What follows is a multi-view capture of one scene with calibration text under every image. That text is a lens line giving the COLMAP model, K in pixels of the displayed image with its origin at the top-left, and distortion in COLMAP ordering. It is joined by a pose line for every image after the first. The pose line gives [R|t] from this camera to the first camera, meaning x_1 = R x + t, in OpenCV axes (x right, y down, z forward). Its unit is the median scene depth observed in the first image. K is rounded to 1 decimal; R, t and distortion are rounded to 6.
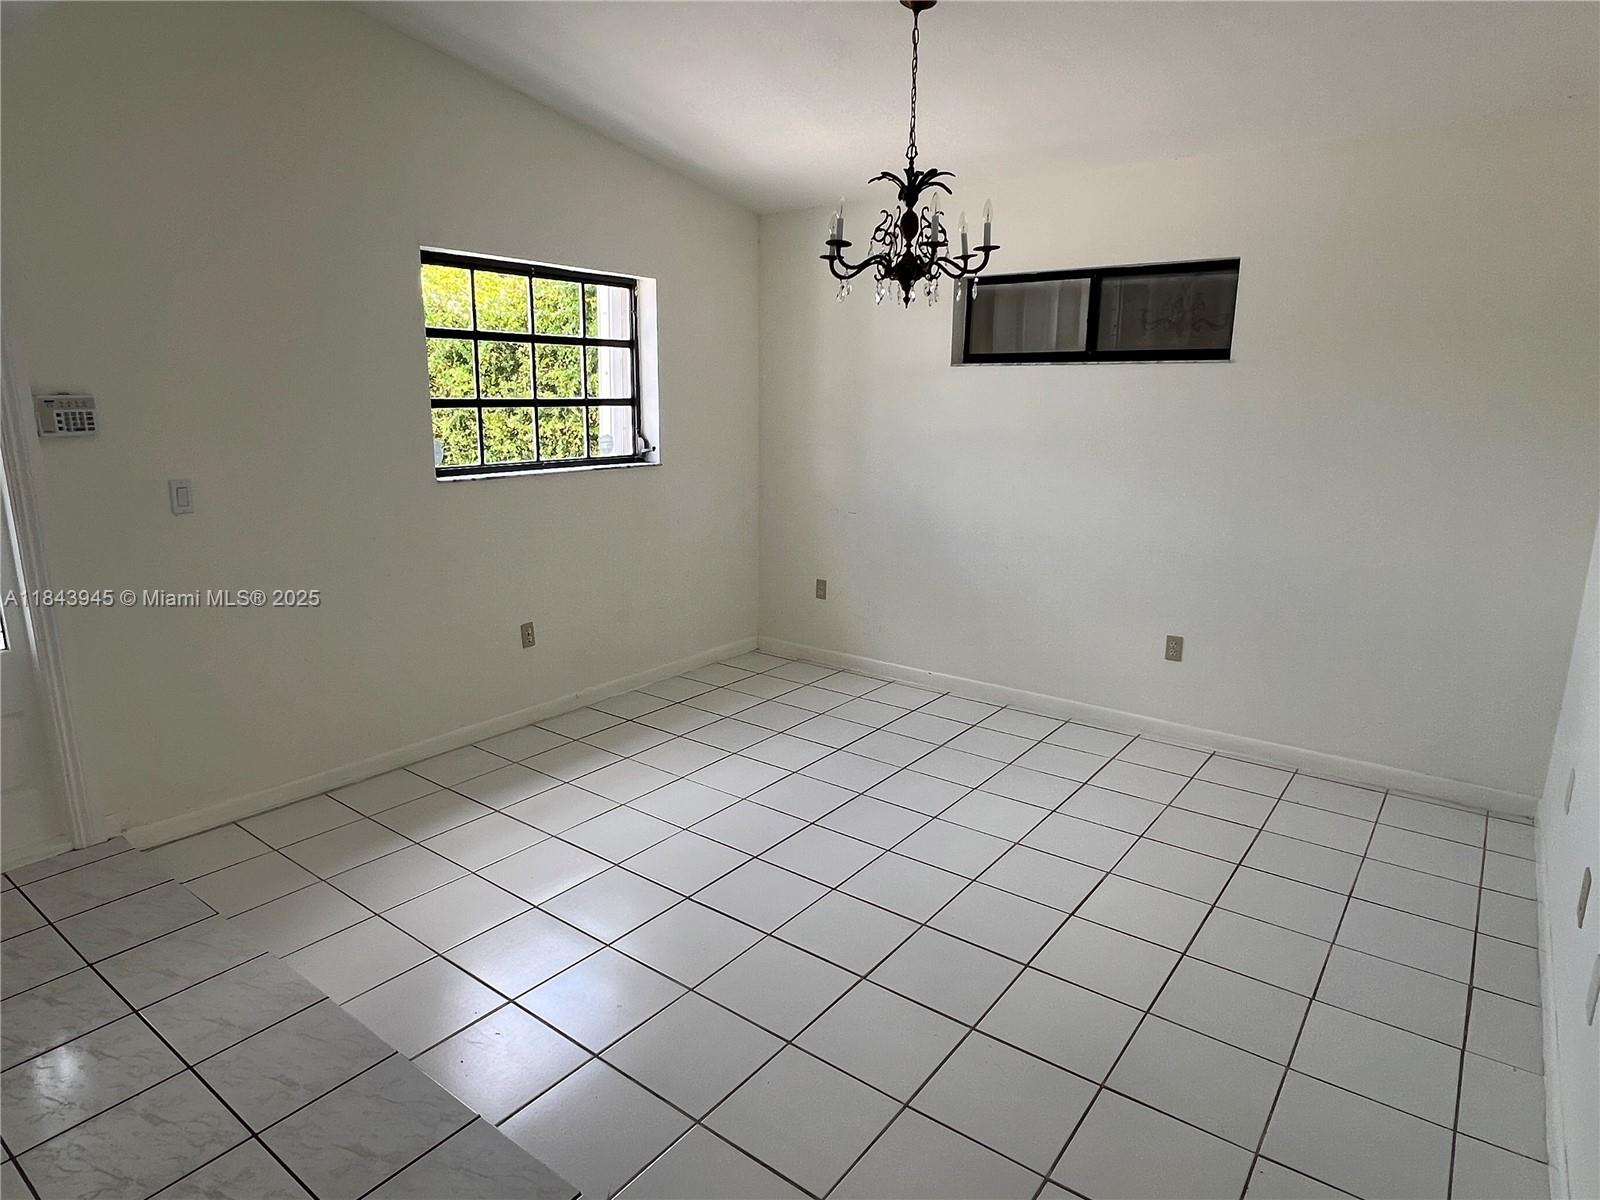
lens RADIAL K [[937.3, 0, 797.7], [0, 937.3, 603.3], [0, 0, 1]] dist [-0.009433, -0.001822]
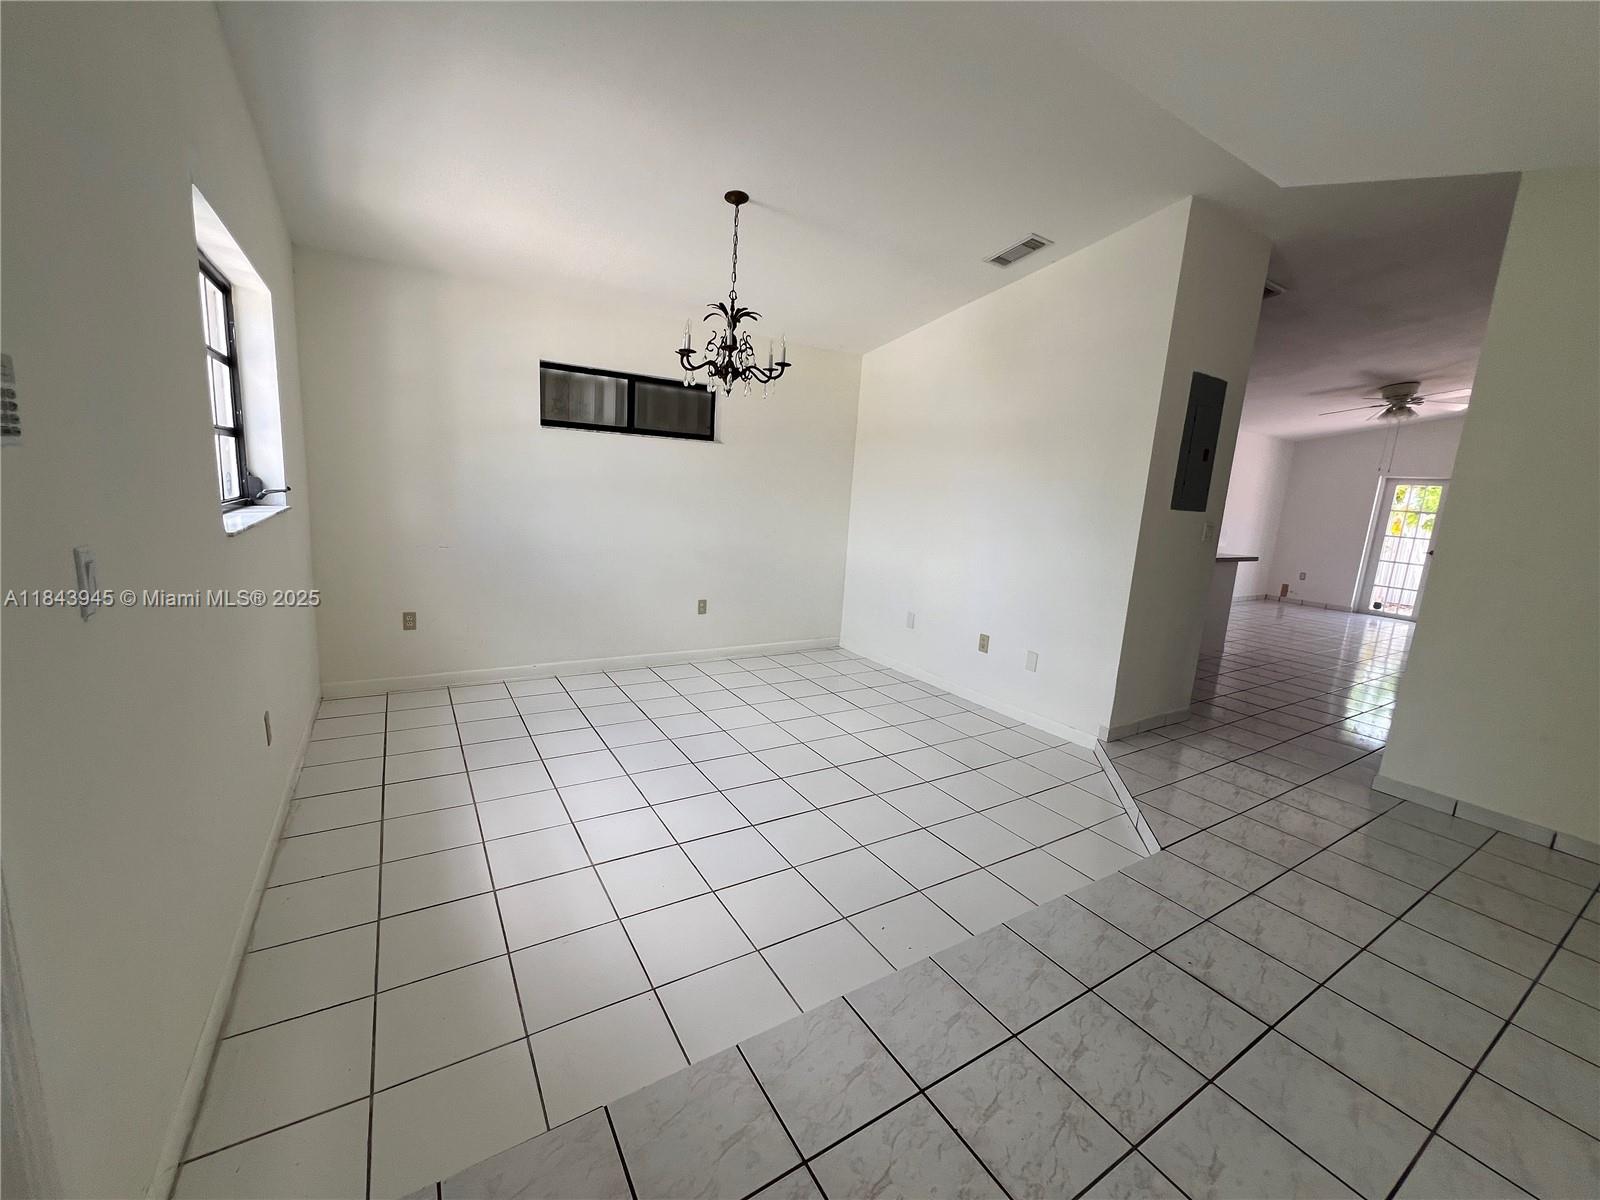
lens RADIAL K [[641.8, 0, 787.6], [0, 641.8, 601.4], [0, 0, 1]] dist [-0.002289, -0.000033]
pose [[0.363139, -0.155184, 0.918721, -0.627578], [0.151929, 0.982698, 0.105938, -0.062797], [-0.919265, 0.101110, 0.380433, 0.403203]]
